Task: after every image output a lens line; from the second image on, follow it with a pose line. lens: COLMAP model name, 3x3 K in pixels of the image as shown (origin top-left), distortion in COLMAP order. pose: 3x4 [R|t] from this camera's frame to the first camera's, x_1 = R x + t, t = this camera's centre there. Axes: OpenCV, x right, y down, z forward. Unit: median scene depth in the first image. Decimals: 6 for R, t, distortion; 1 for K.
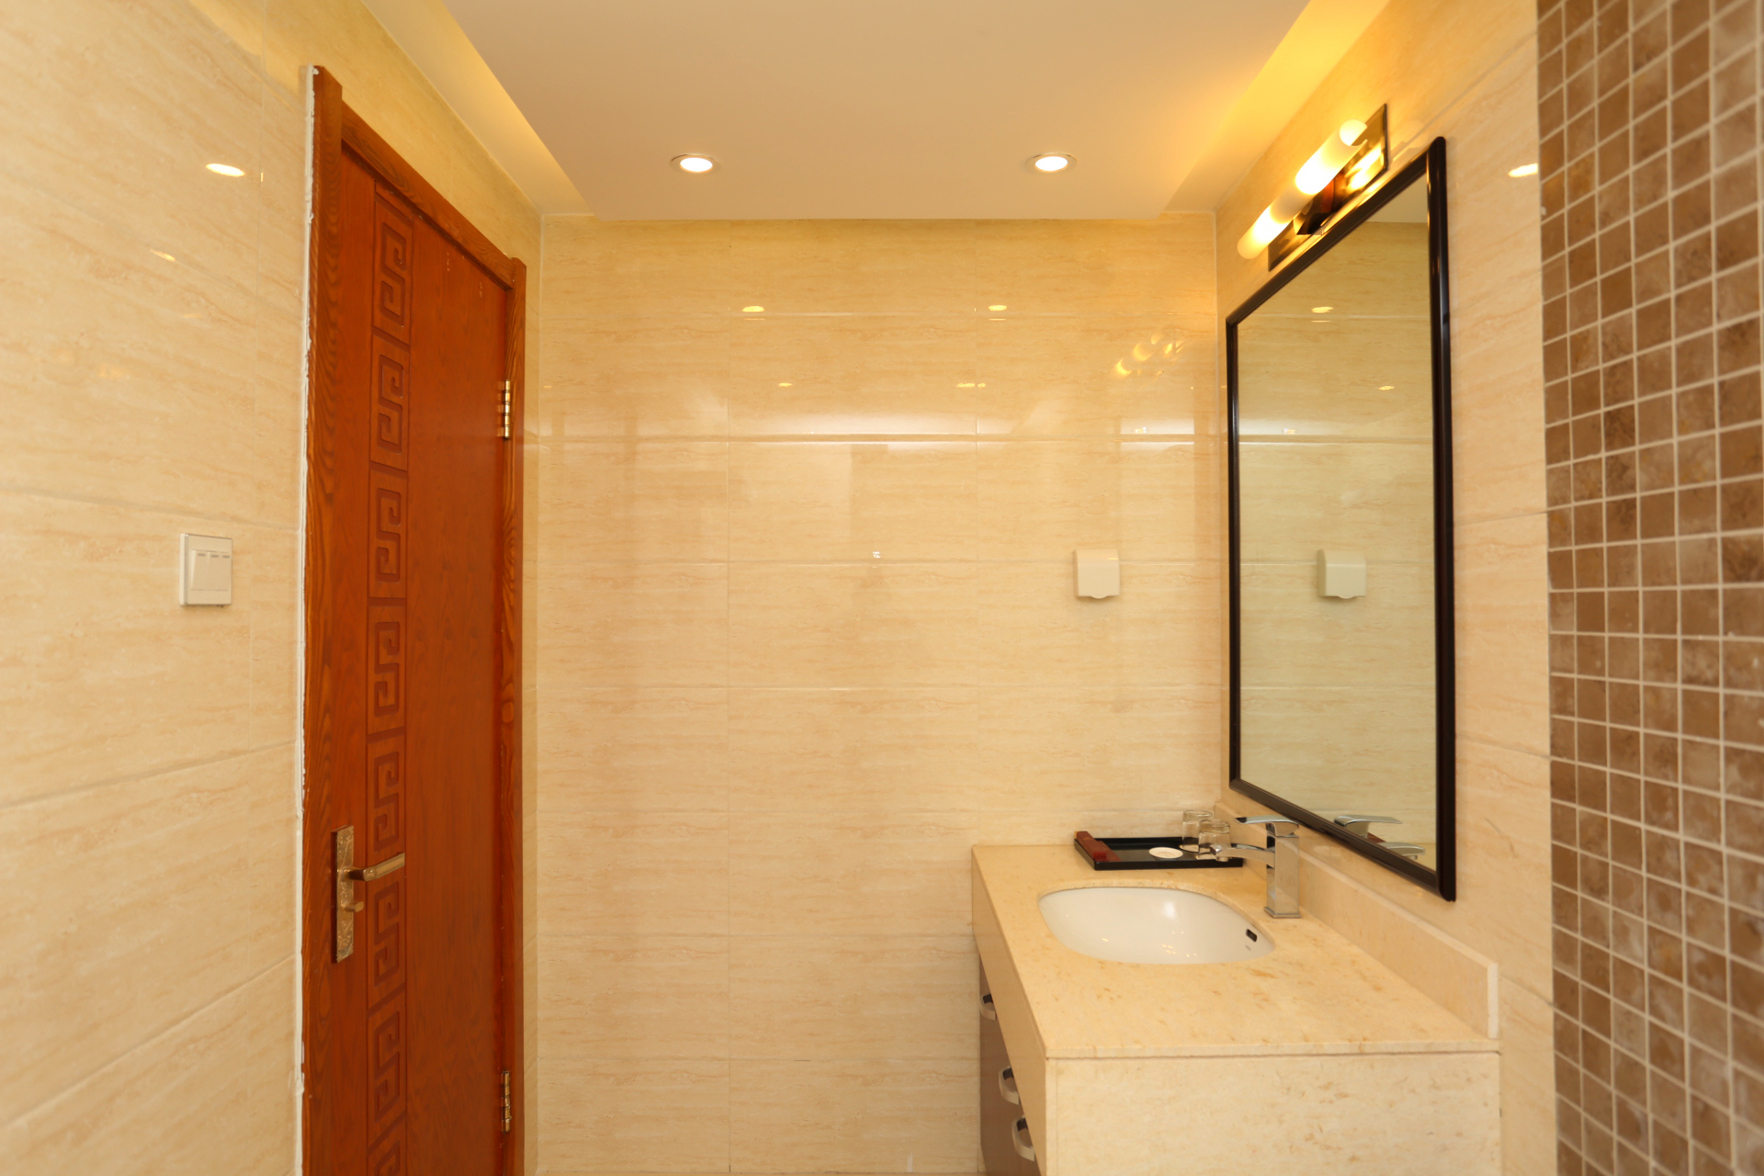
lens RADIAL K [[1030.9, 0, 882.0], [0, 1030.9, 588.0], [0, 0, 1]] dist [-0.000514, -0.000216]
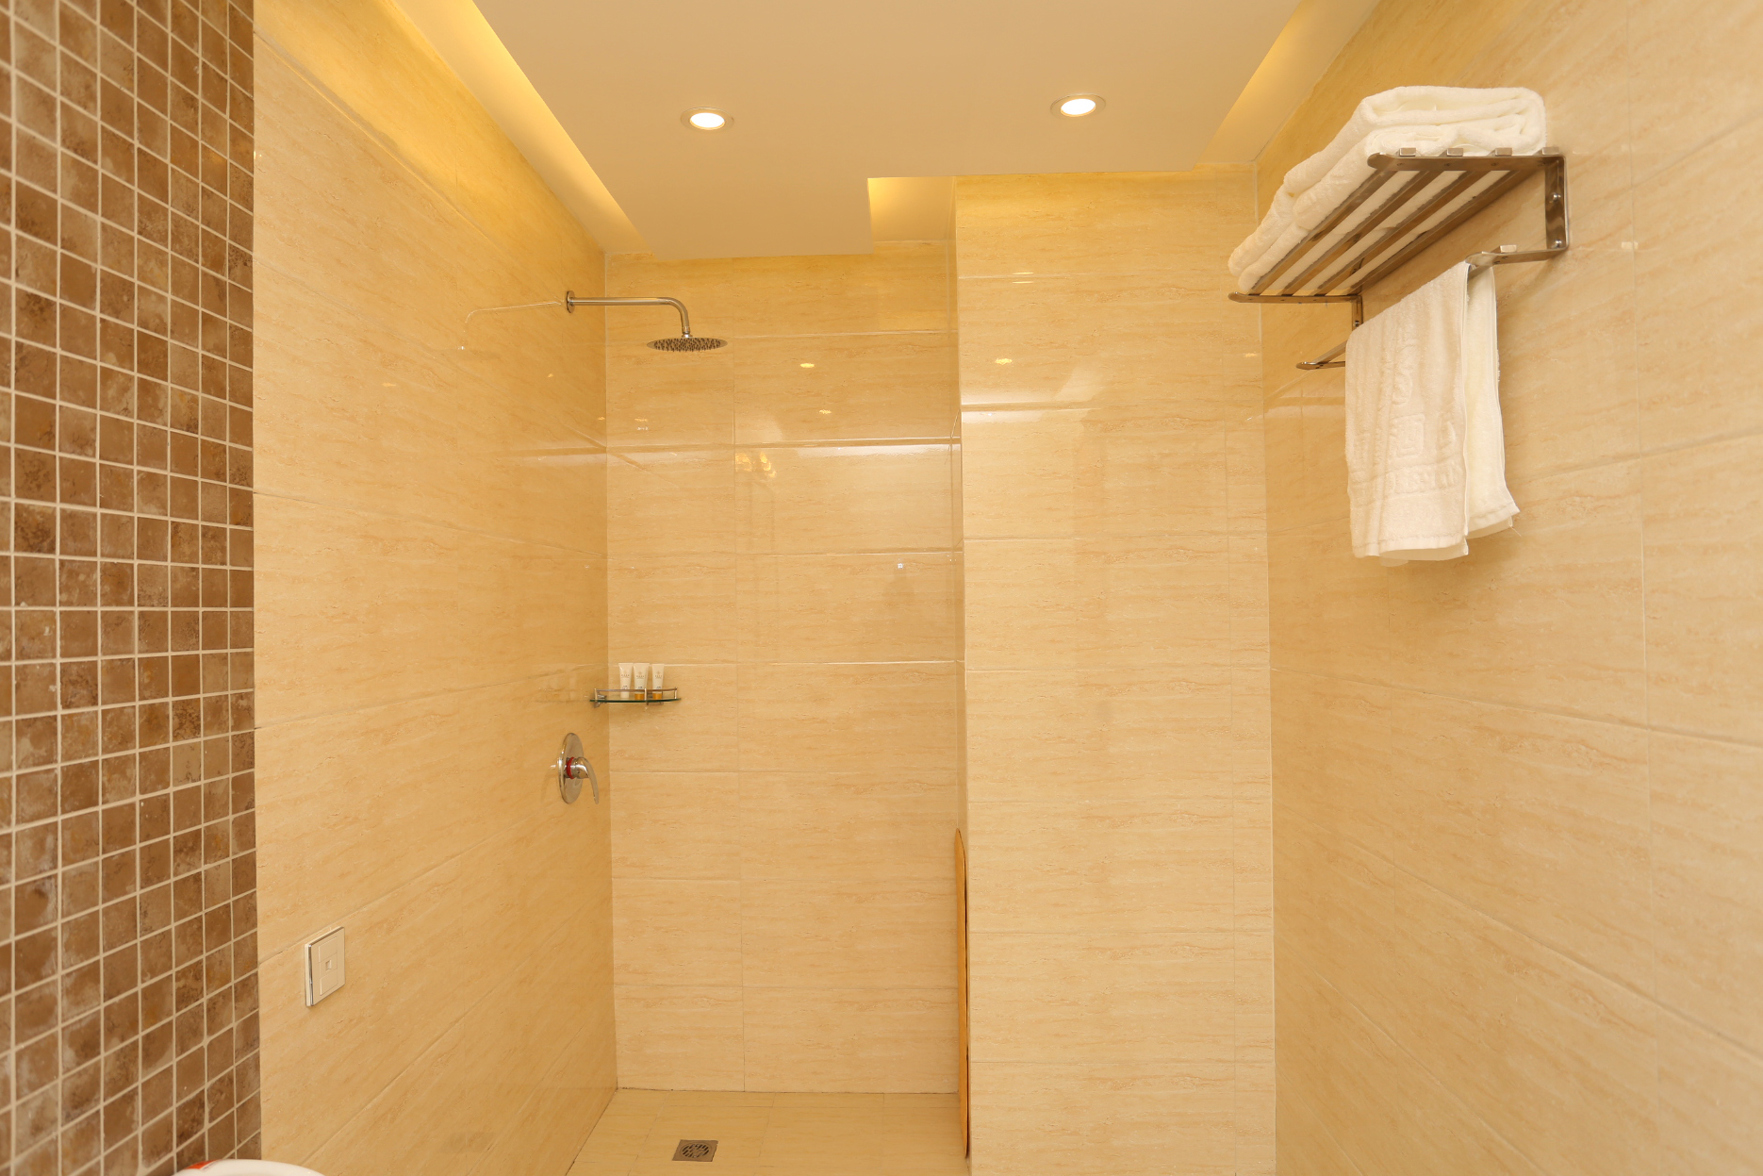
lens RADIAL K [[1030.3, 0, 881.5], [0, 1030.3, 588.0], [0, 0, 1]] dist [-0.000514, -0.000216]
pose [[-0.999123, 0.010917, 0.040426, -0.027253], [0.009043, 0.998890, -0.046233, 0.081747], [-0.040886, -0.045827, -0.998112, 1.936797]]
